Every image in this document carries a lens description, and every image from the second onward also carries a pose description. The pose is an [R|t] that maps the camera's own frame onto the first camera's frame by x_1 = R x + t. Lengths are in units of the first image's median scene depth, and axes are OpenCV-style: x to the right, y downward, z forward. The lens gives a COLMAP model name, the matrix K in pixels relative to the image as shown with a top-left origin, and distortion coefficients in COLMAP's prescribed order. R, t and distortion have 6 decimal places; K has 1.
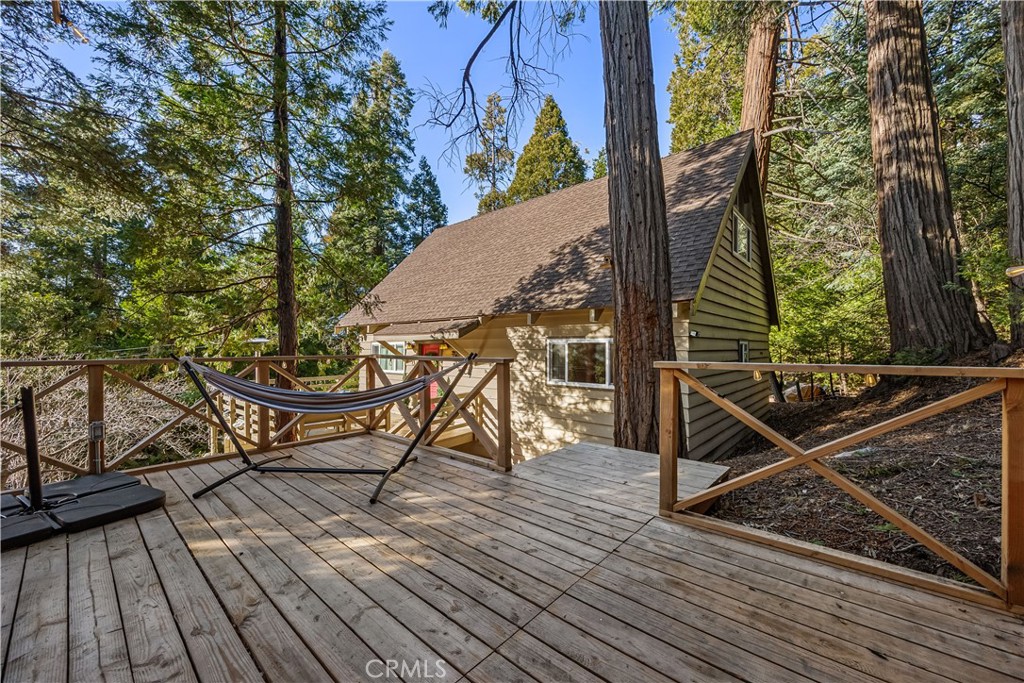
lens RADIAL K [[395.7, 0, 512.0], [0, 395.7, 346.2], [0, 0, 1]] dist [-0.005456, 0.000254]
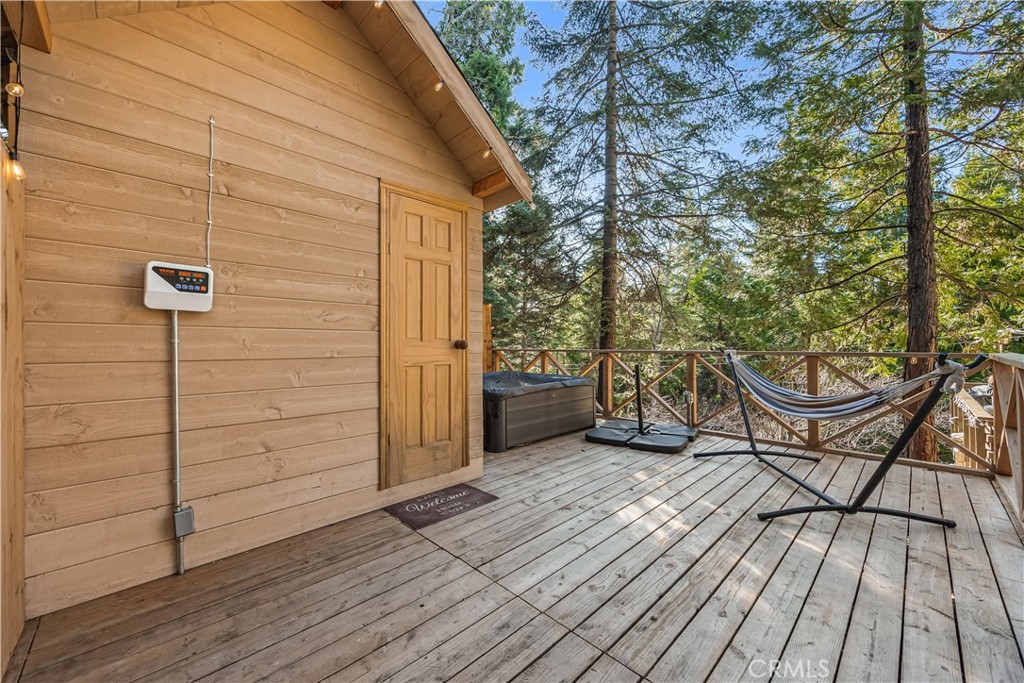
lens RADIAL K [[395.7, 0, 511.9], [0, 395.7, 342.4], [0, 0, 1]] dist [-0.005456, 0.000254]
pose [[-0.081659, 0.002279, -0.996658, 0.807476], [0.007804, 0.999968, 0.001648, -0.000964], [0.996630, -0.007643, -0.081674, 0.753765]]
